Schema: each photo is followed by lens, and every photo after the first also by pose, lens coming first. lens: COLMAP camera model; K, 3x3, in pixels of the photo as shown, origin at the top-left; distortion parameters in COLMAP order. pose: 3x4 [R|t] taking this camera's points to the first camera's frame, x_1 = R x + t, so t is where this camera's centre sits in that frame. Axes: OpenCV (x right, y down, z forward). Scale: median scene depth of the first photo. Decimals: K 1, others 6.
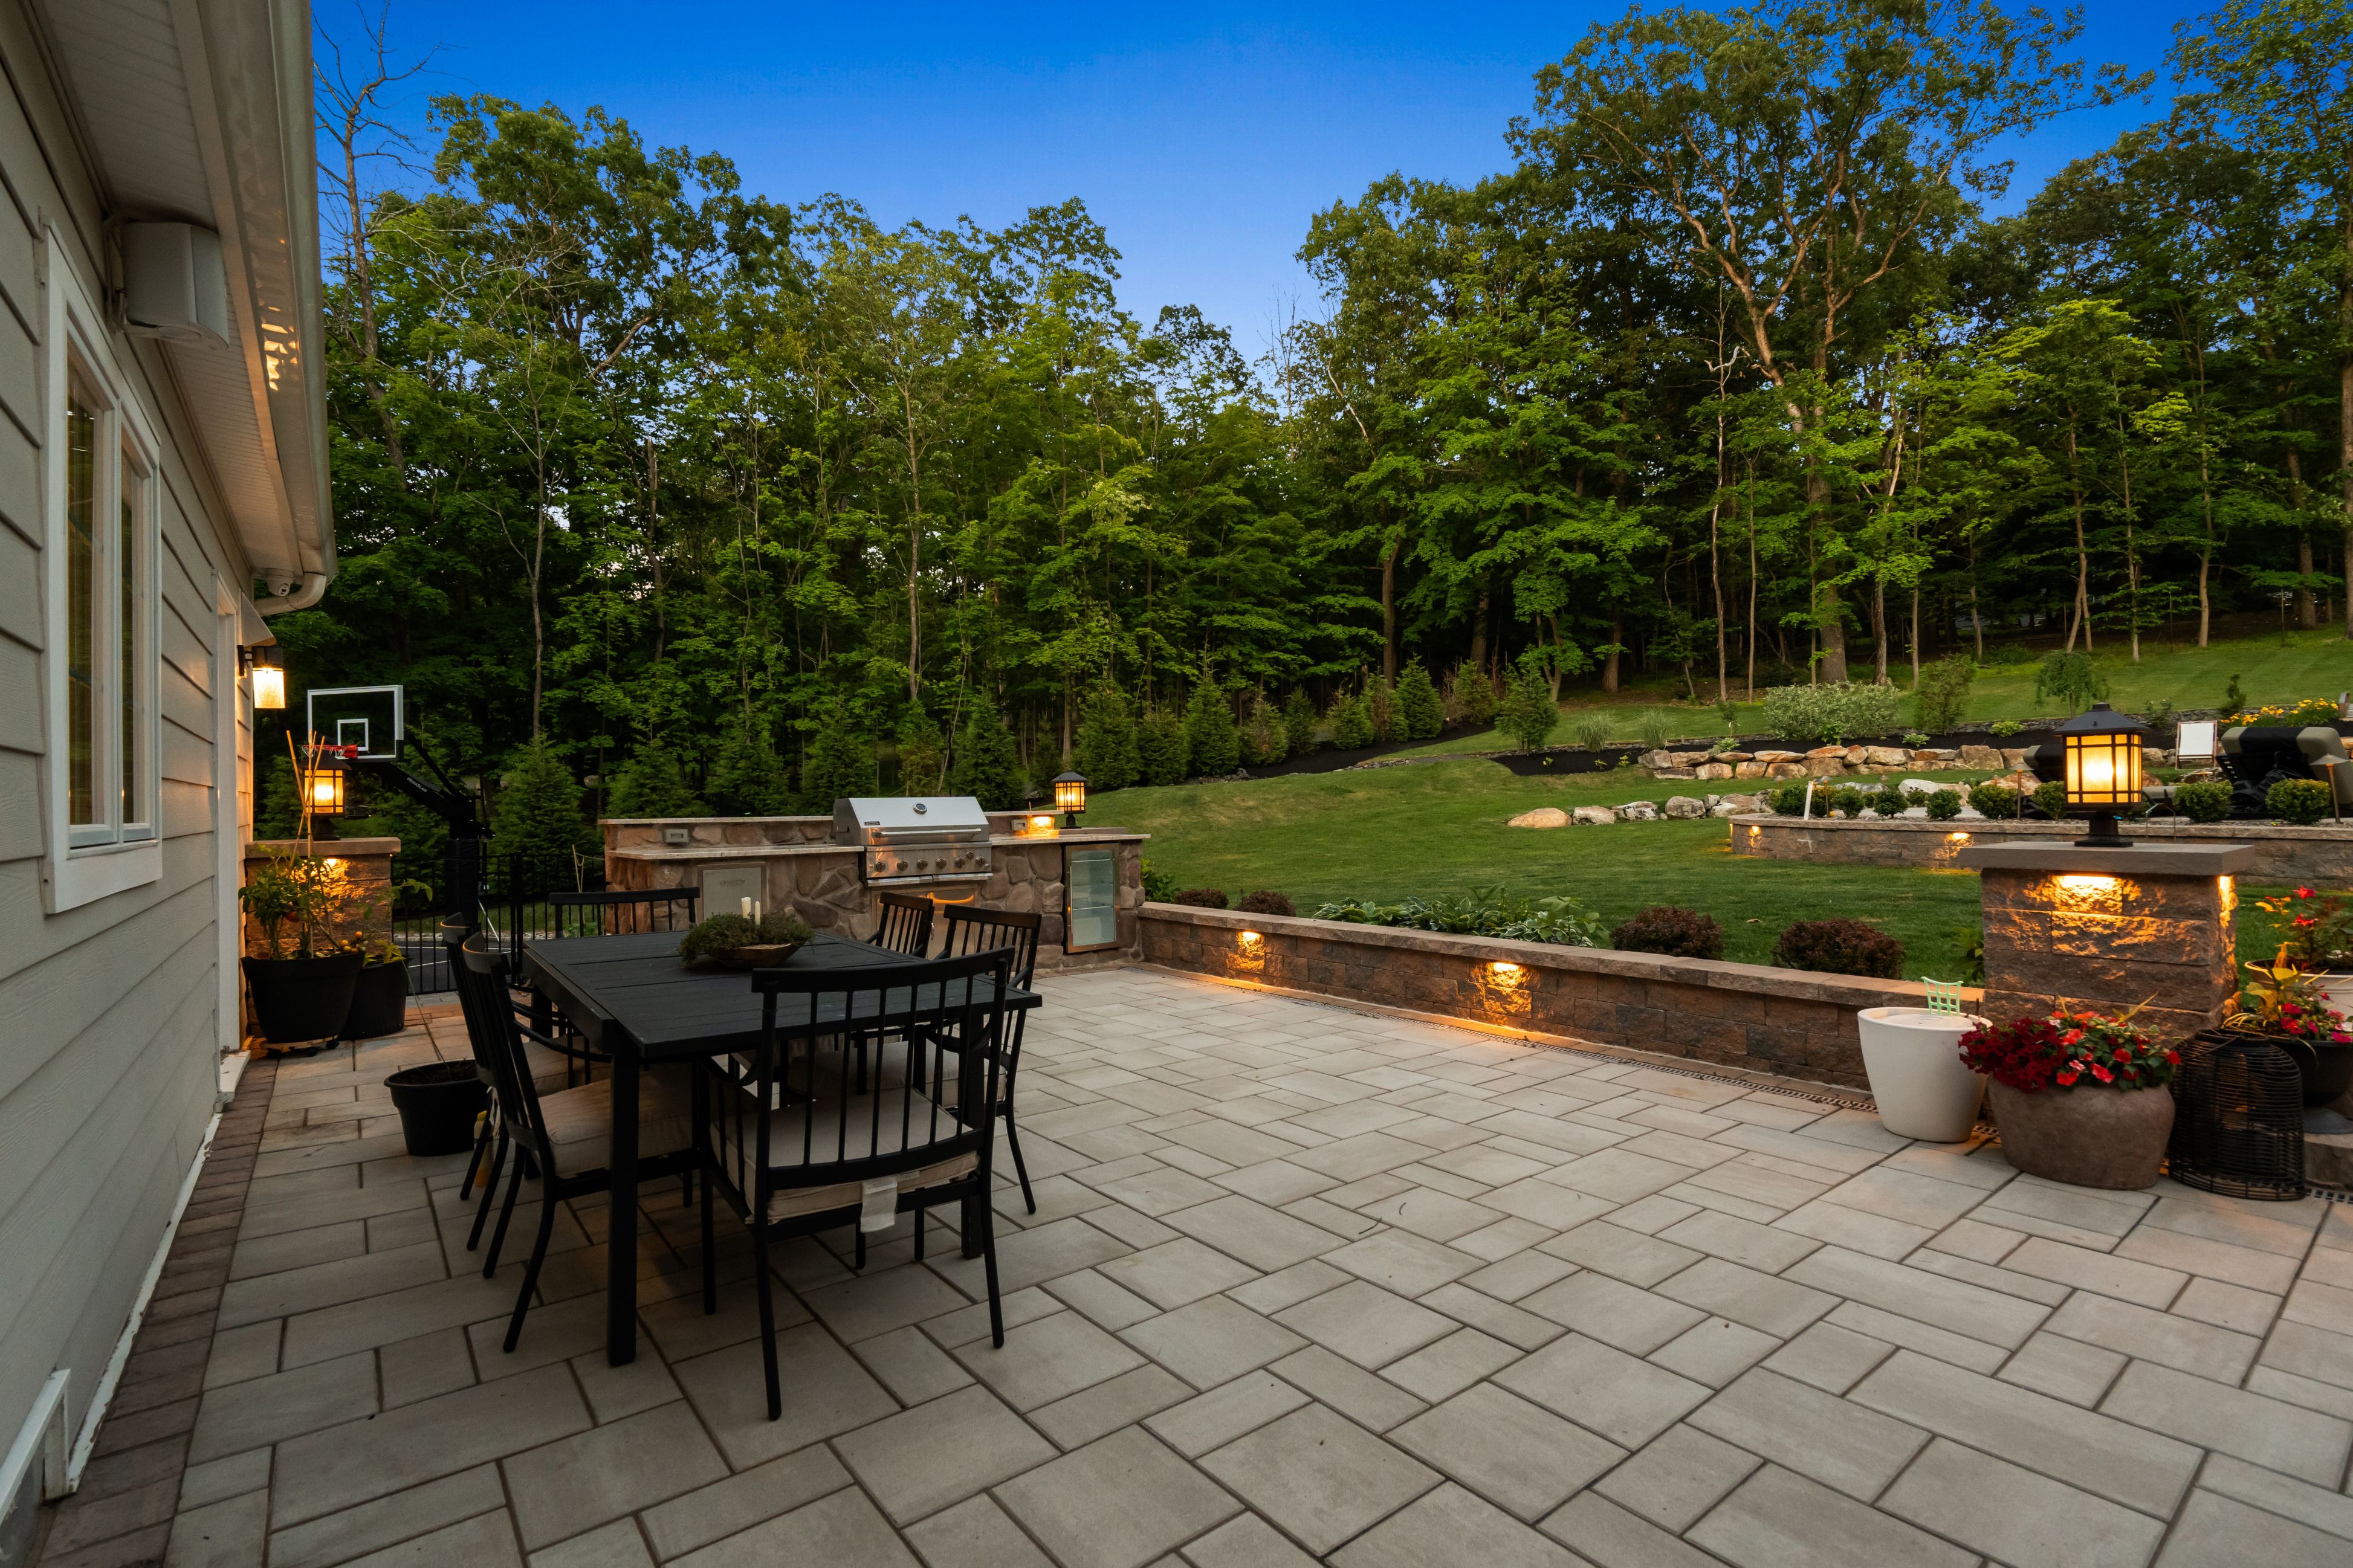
lens RADIAL K [[1063.7, 0, 1182.0], [0, 1063.7, 793.7], [0, 0, 1]] dist [0.000526, 0.001481]
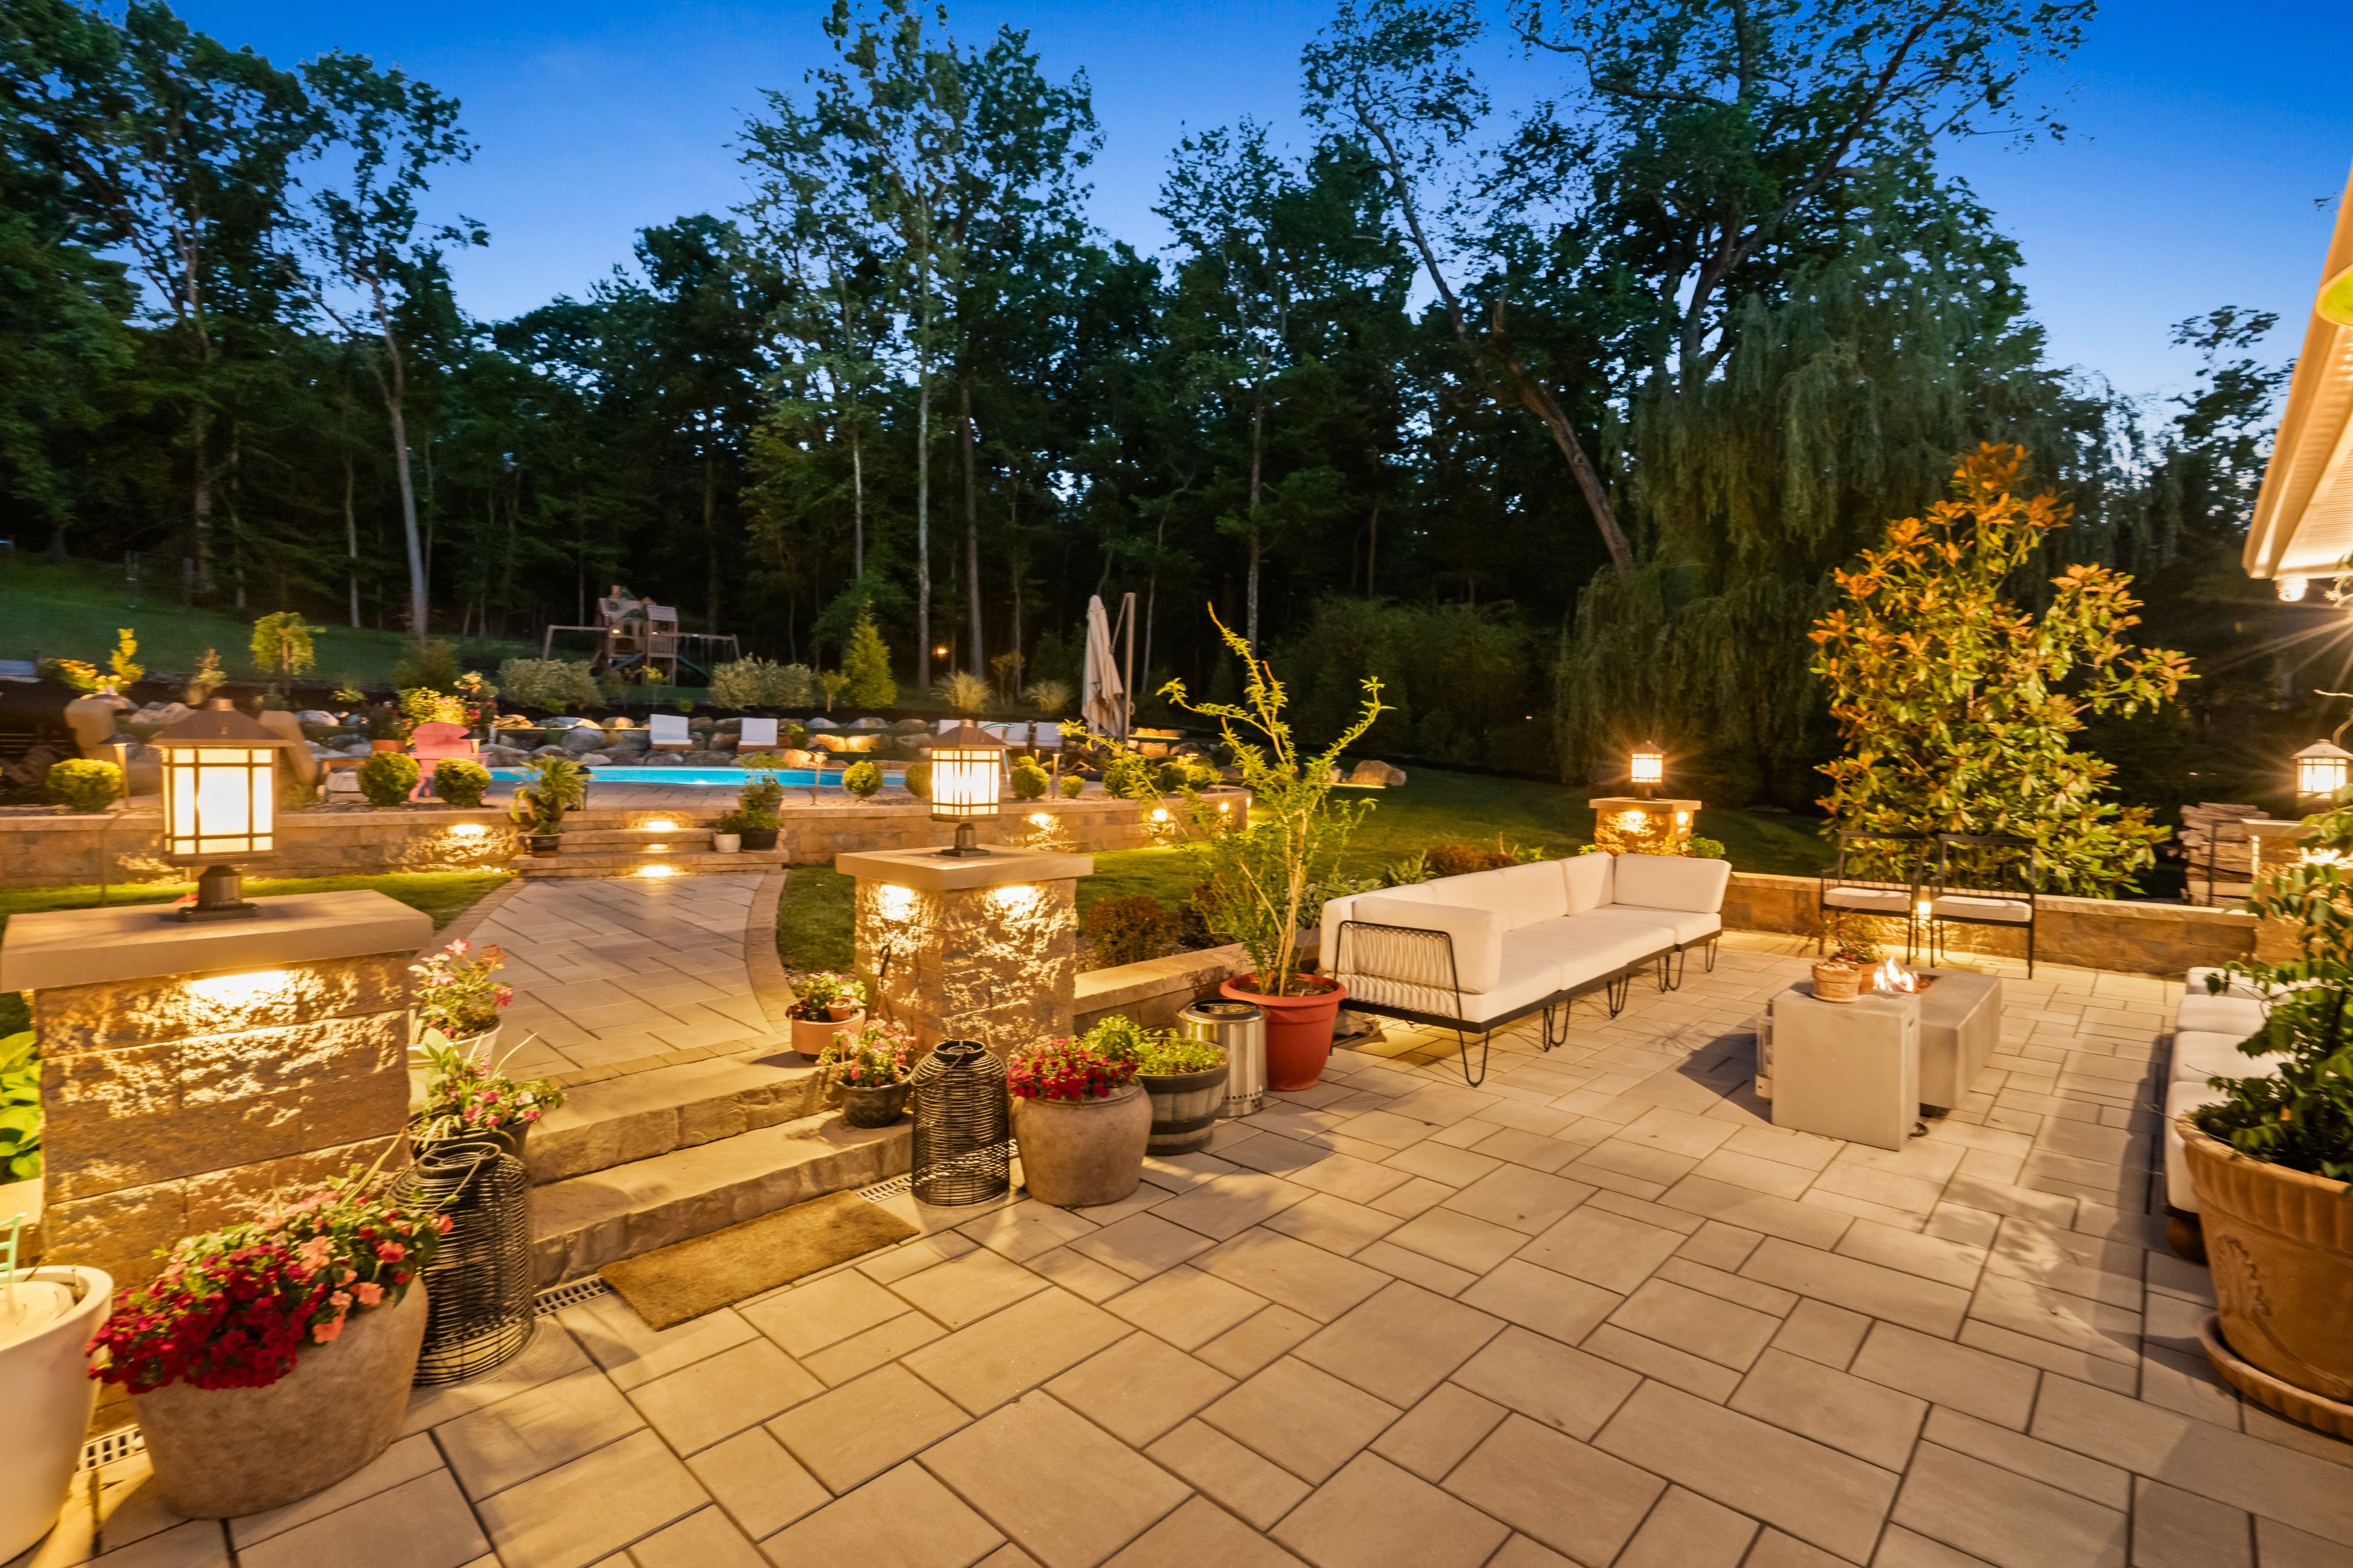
lens RADIAL K [[1065.9, 0, 1172.1], [0, 1065.9, 769.6], [0, 0, 1]] dist [0.000478, 0.001004]
pose [[-0.133521, -0.007334, 0.991019, 0.014364], [-0.017316, 0.999837, 0.005066, -0.005770], [-0.990895, -0.016484, -0.133627, 0.053706]]
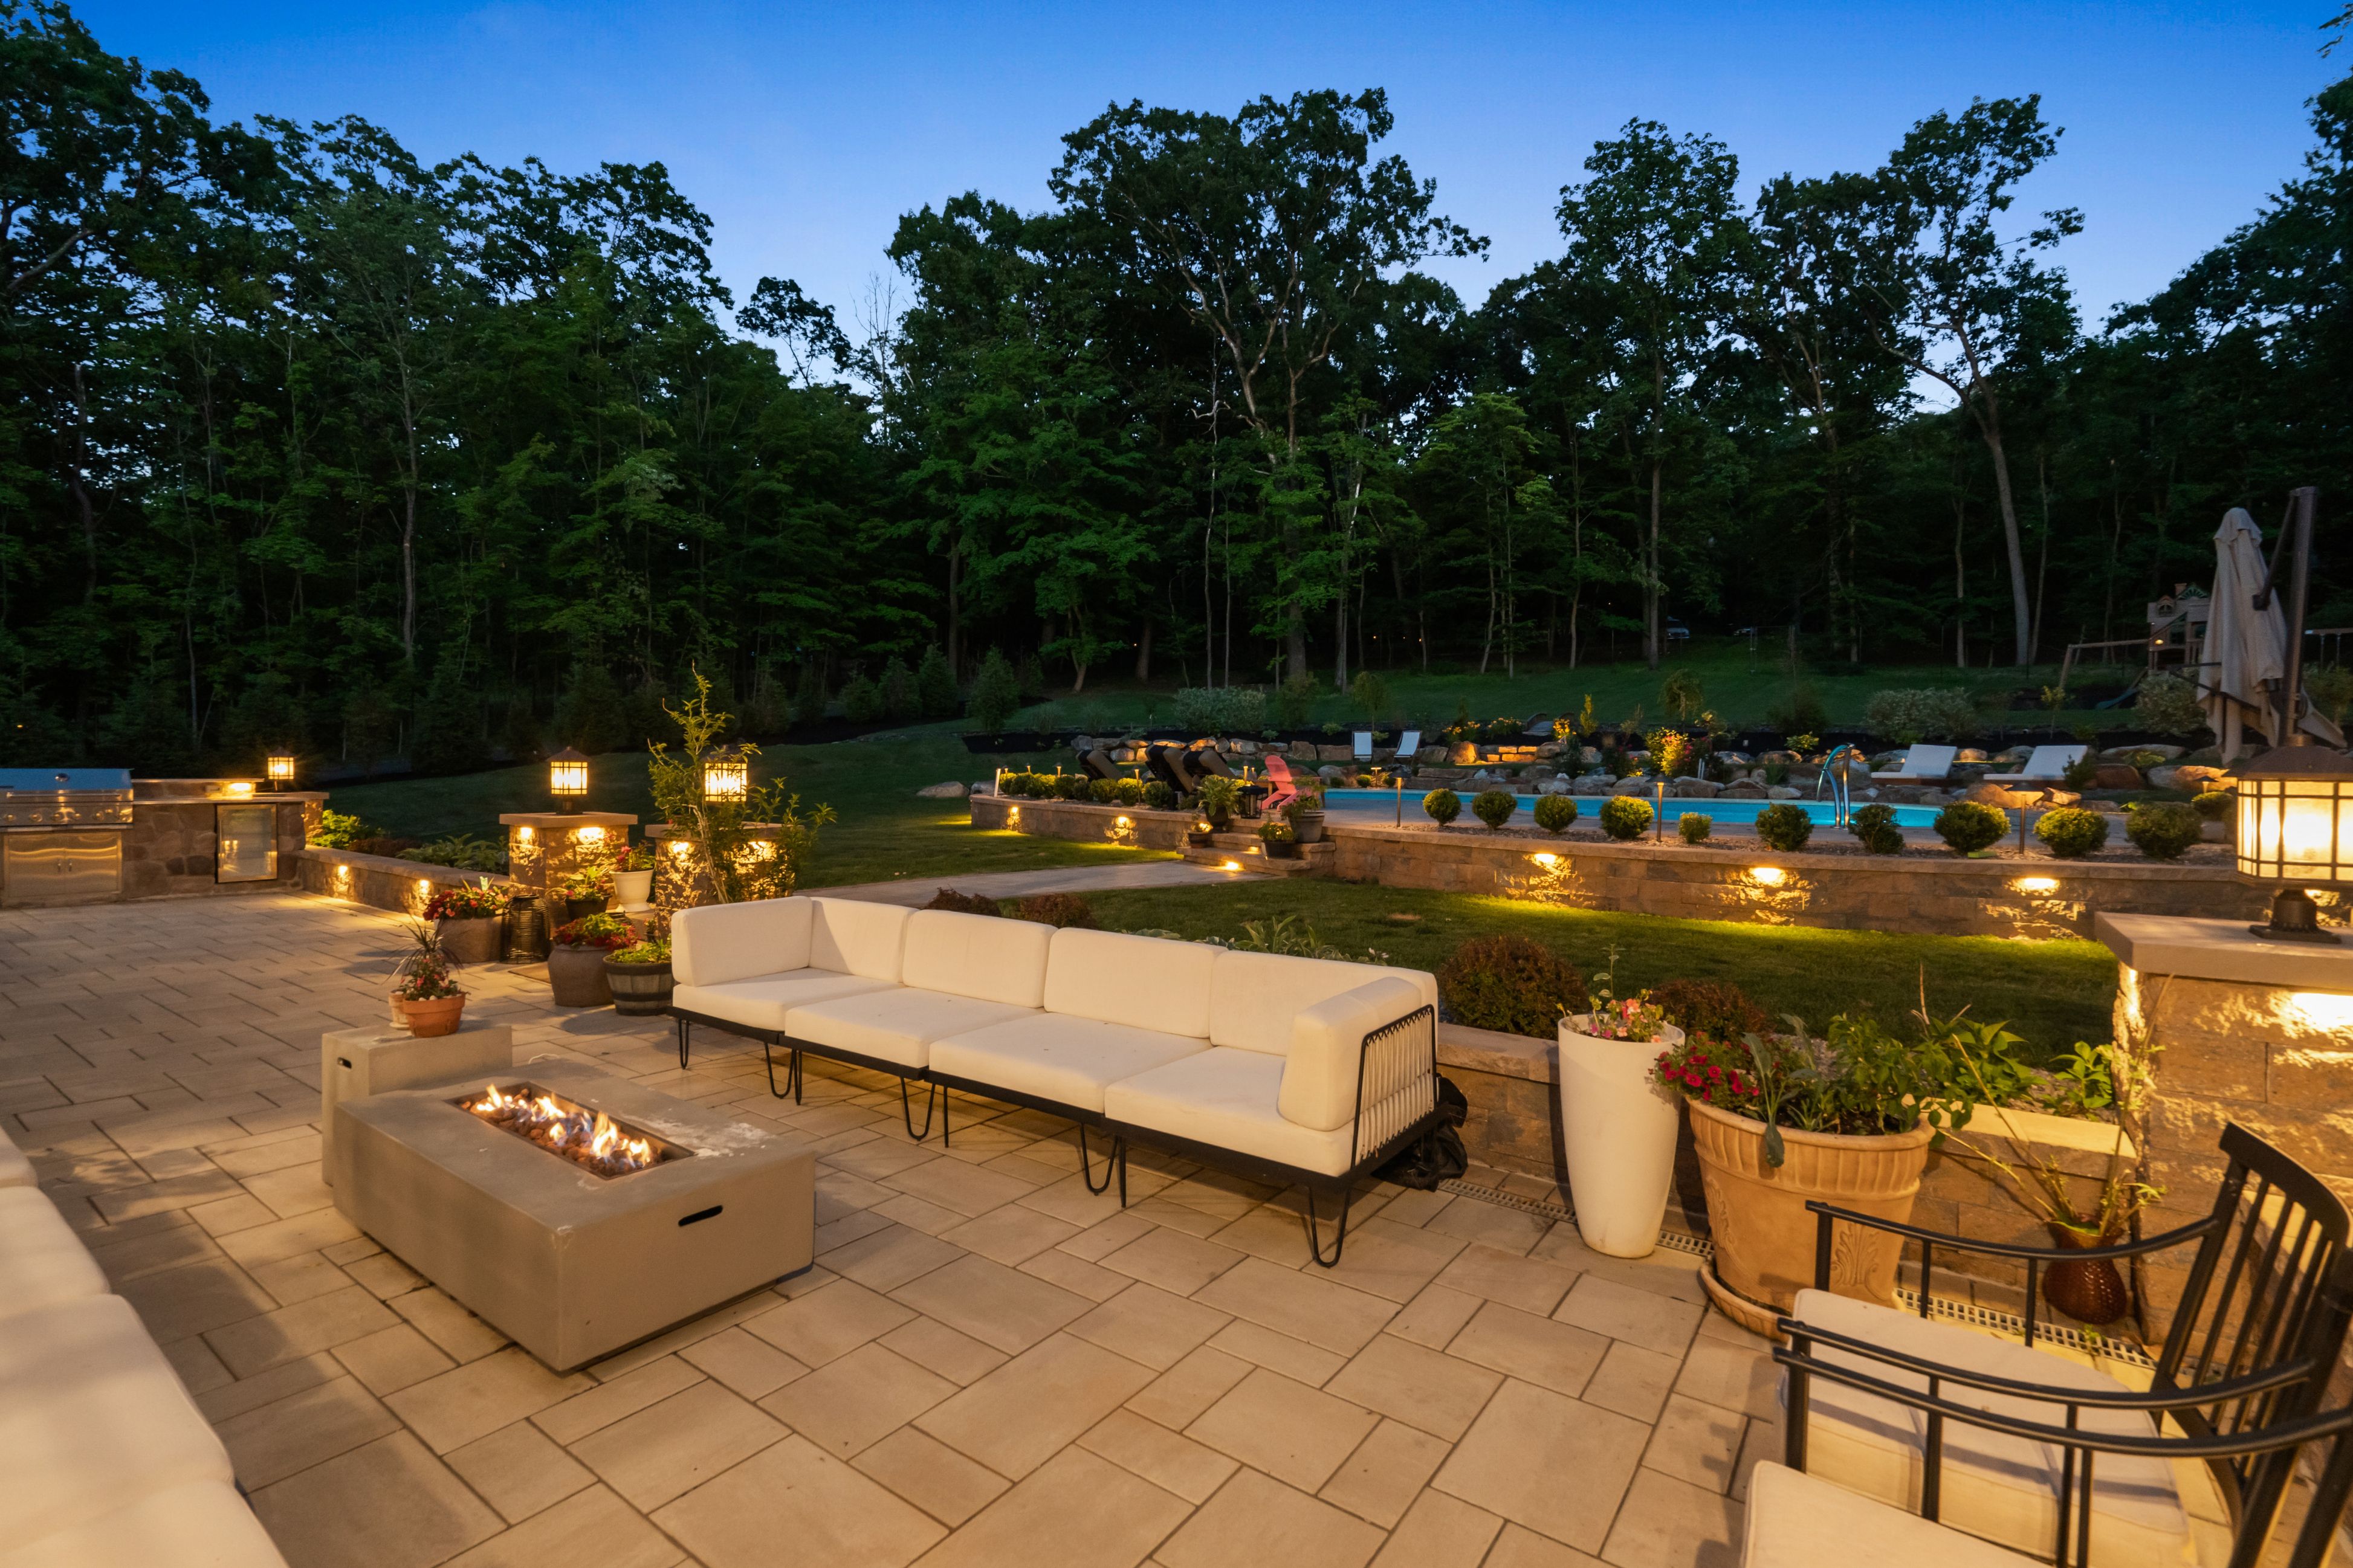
lens RADIAL K [[1061.1, 0, 1175.9], [0, 1061.1, 777.1], [0, 0, 1]] dist [-0.002224, 0.002198]
pose [[0.962318, 0.023754, 0.270889, 0.153705], [-0.028549, 0.999497, 0.013775, -0.009249], [-0.270425, -0.020989, 0.962512, -0.142122]]
